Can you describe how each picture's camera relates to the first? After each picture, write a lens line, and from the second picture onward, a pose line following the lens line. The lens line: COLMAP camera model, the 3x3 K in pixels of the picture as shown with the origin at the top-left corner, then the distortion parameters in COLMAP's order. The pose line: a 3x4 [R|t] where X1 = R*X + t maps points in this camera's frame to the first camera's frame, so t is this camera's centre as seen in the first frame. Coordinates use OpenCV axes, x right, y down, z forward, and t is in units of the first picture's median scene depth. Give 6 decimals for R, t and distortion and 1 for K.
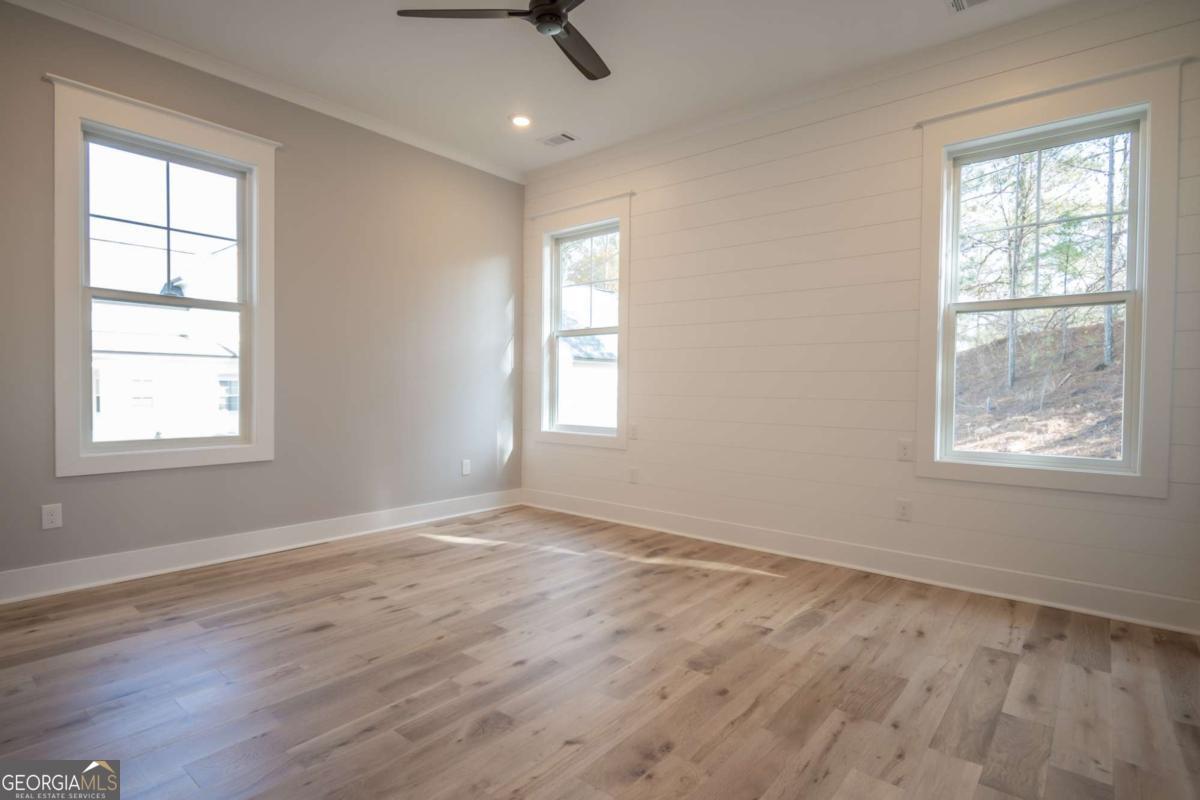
lens RADIAL K [[613.6, 0, 600.0], [0, 613.6, 400.0], [0, 0, 1]] dist [0.001664, -0.000400]
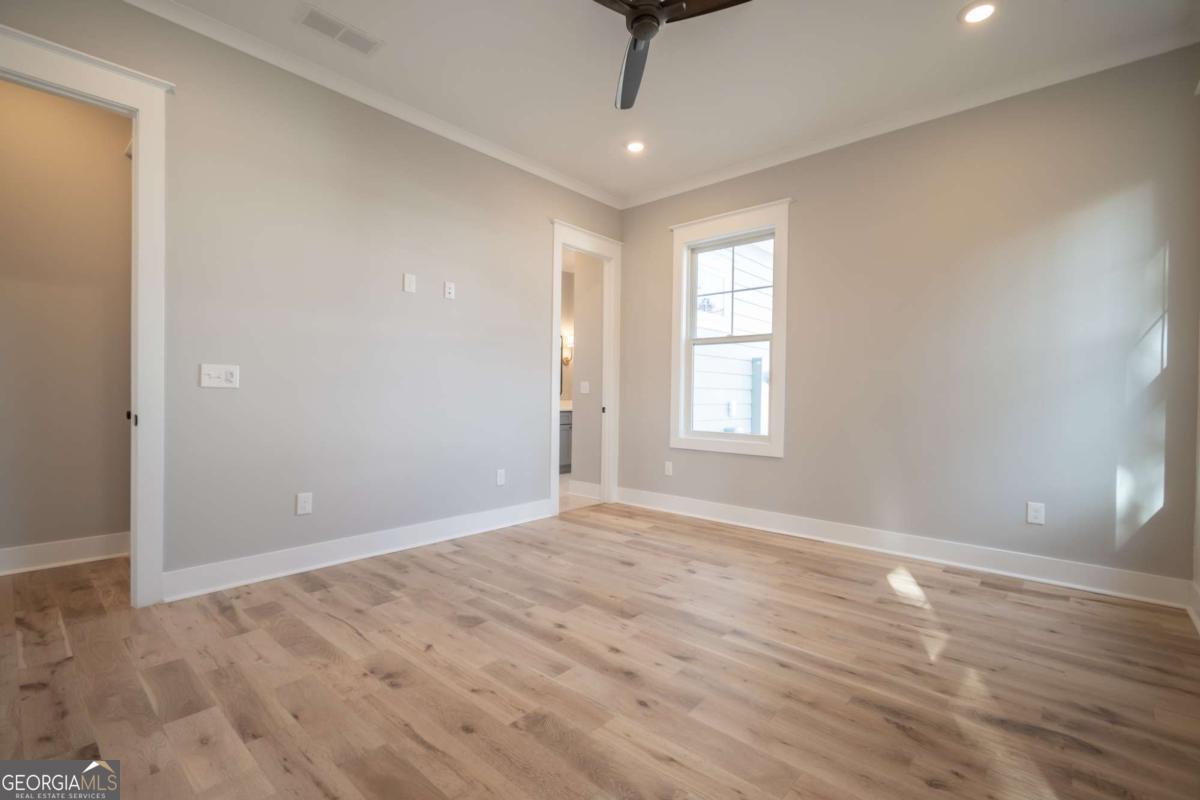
lens RADIAL K [[532.7, 0, 605.4], [0, 532.7, 400.5], [0, 0, 1]] dist [0.012527, -0.006676]
pose [[-0.036860, -0.004233, -0.999311, 0.646740], [-0.036225, 0.999339, -0.002897, -0.000419], [0.998664, 0.036093, -0.036989, 0.811308]]
